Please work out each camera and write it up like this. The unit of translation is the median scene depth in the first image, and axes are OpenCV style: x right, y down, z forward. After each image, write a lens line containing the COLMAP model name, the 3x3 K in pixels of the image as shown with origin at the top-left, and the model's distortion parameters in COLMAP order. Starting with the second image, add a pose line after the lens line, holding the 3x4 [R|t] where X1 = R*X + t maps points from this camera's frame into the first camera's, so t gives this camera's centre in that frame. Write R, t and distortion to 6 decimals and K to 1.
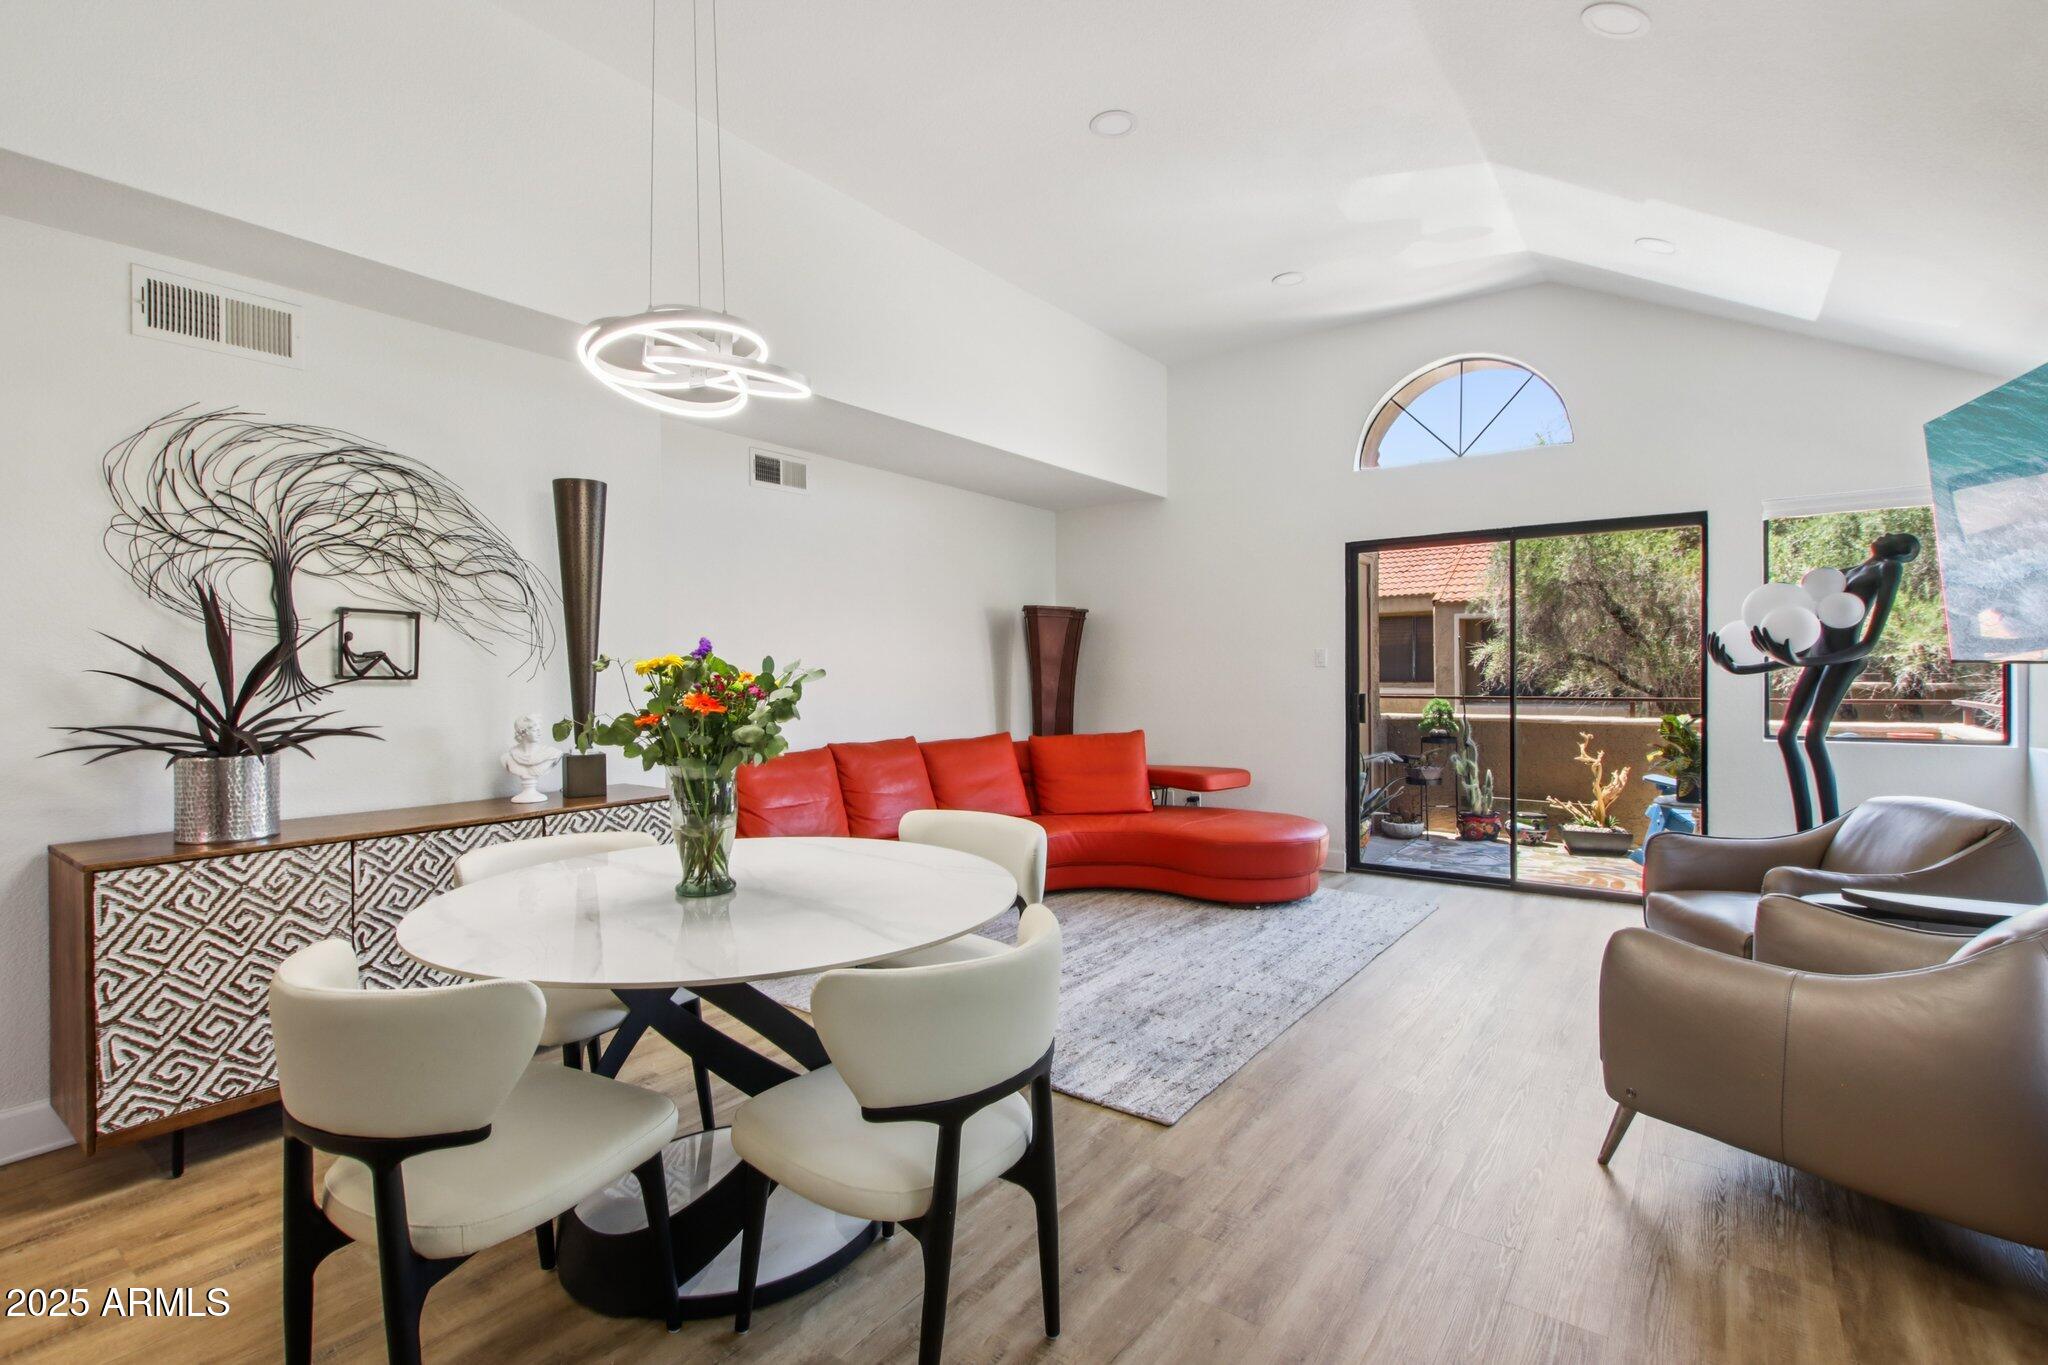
lens RADIAL K [[964.4, 0, 1016.4], [0, 964.4, 671.7], [0, 0, 1]] dist [0.010001, -0.001758]
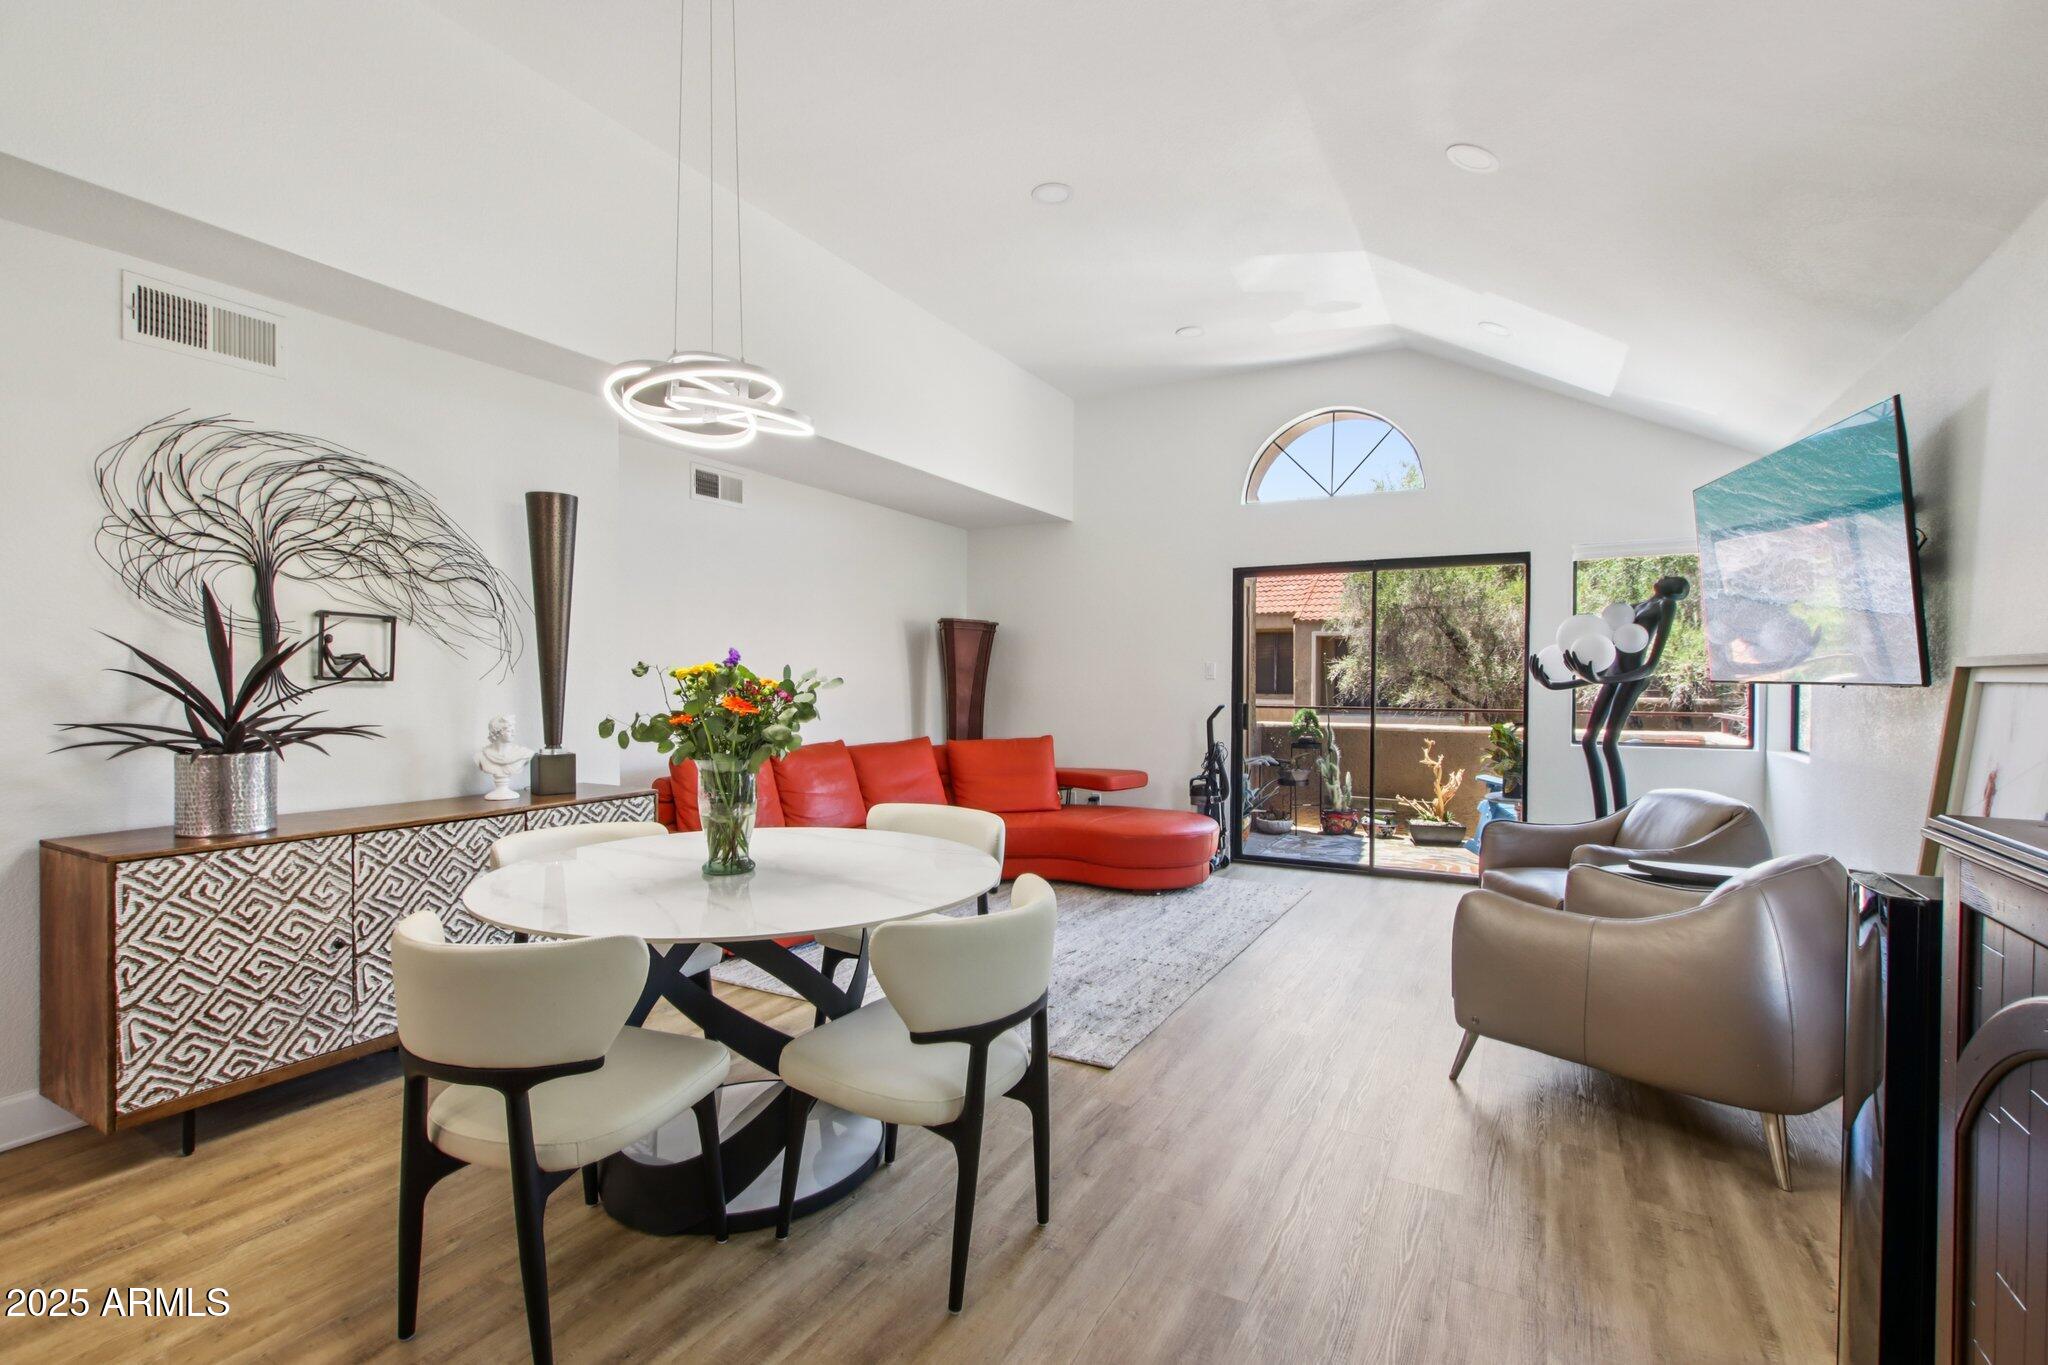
lens RADIAL K [[951.0, 0, 1024.0], [0, 951.0, 682.5], [0, 0, 1]] dist [0.008903, -0.000421]
pose [[0.990324, 0.011435, 0.138302, -0.071806], [-0.011712, 0.999931, 0.001193, 0.000175], [-0.138279, -0.002801, 0.990389, -0.084276]]
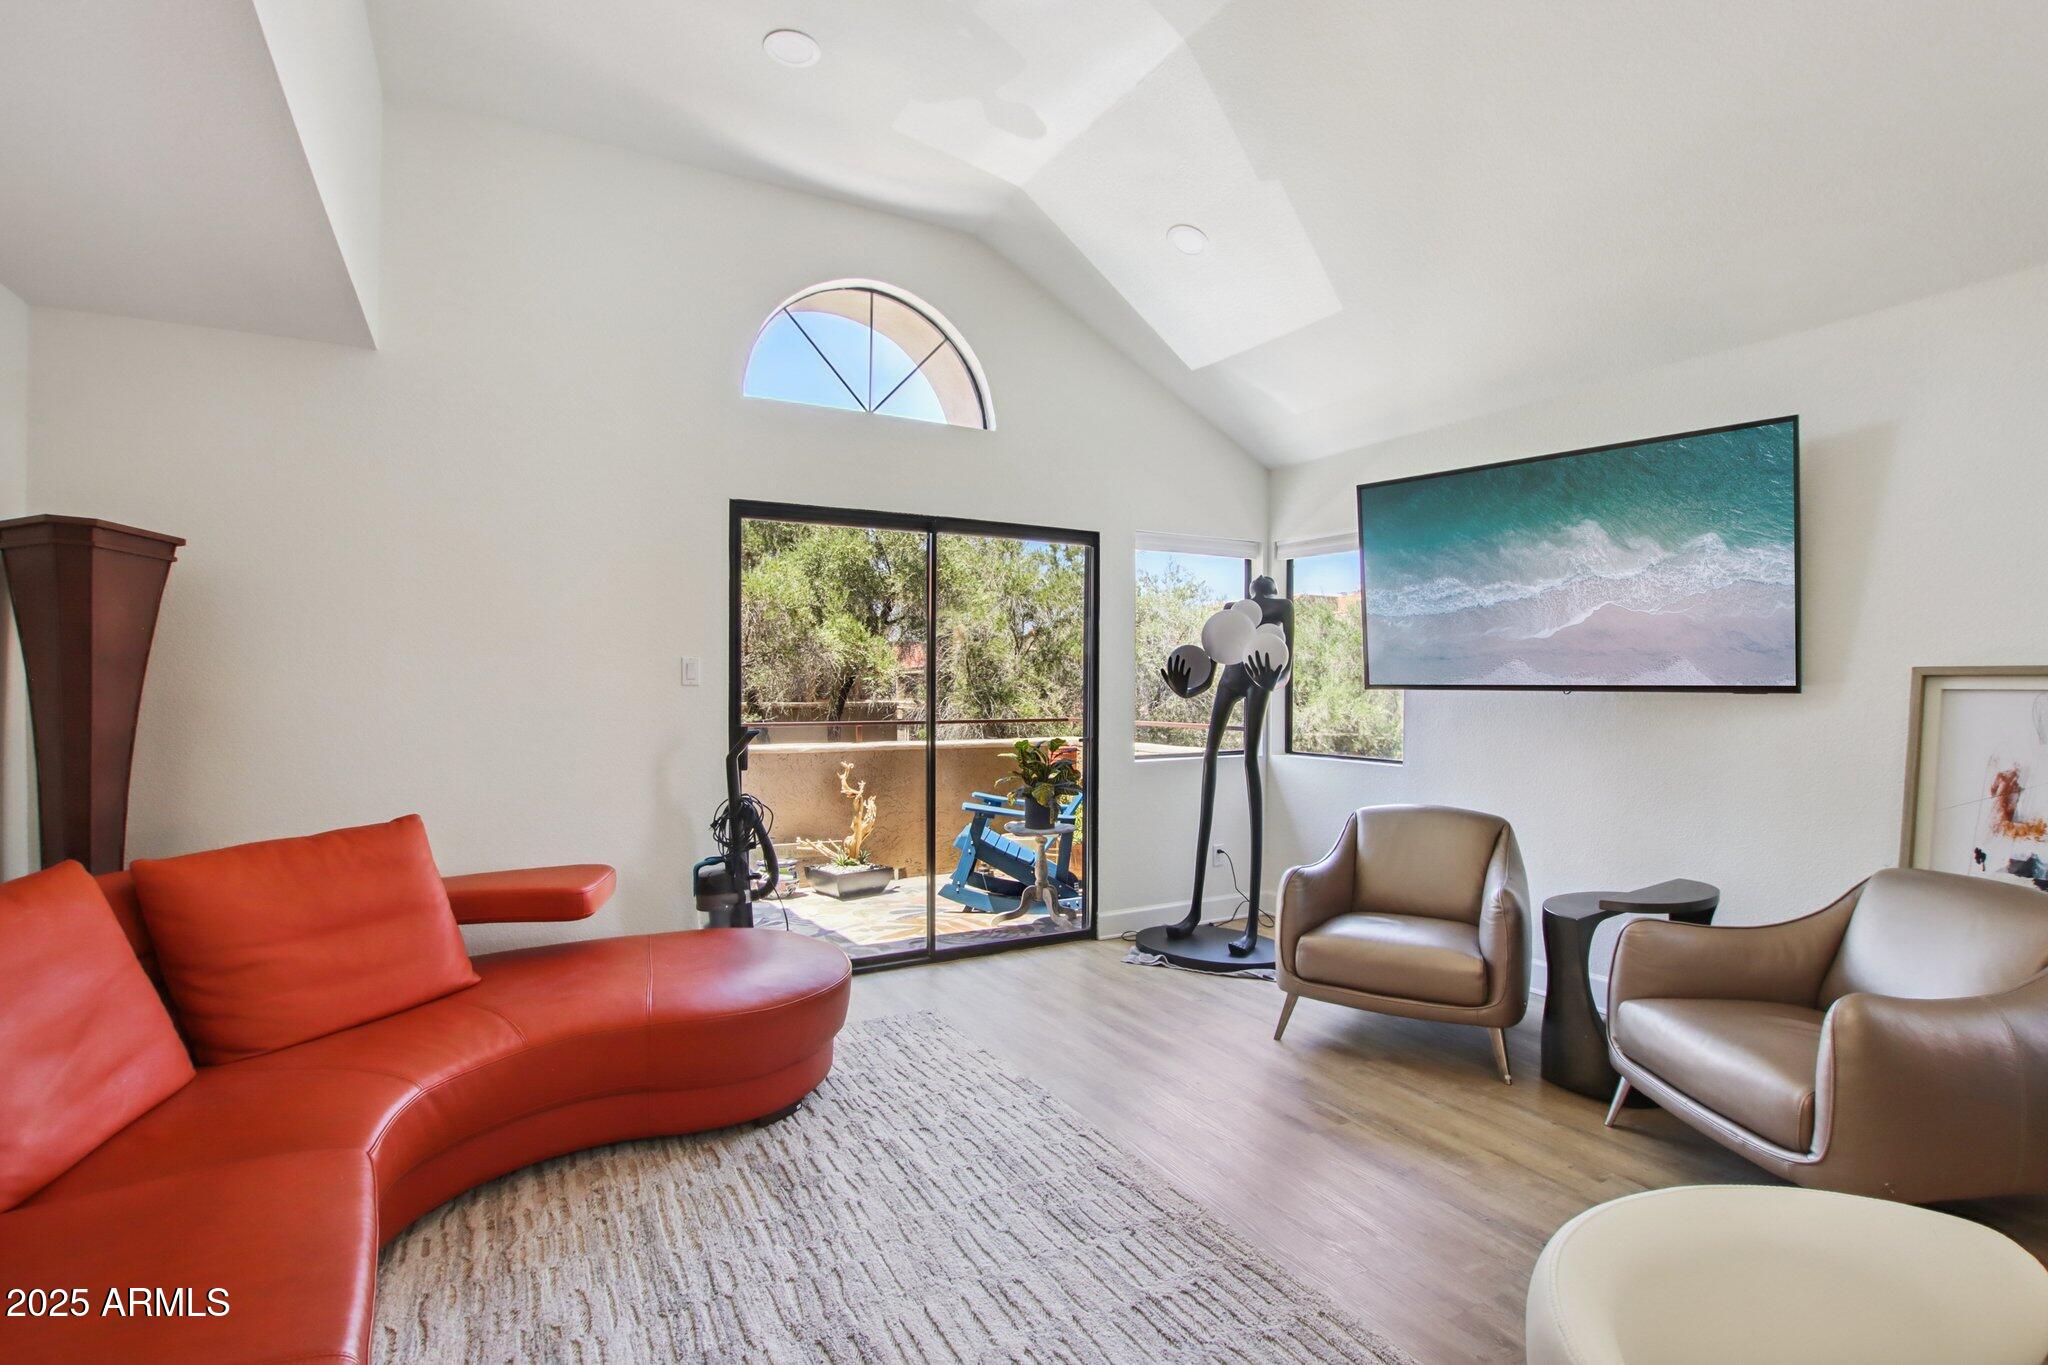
lens RADIAL K [[968.6, 0, 1020.6], [0, 968.6, 685.3], [0, 0, 1]] dist [-0.020984, -0.000042]
pose [[0.422463, 0.011834, 0.906303, -0.256018], [-0.005149, 0.999930, -0.010657, 0.001231], [-0.906366, -0.000164, 0.422494, 0.777856]]
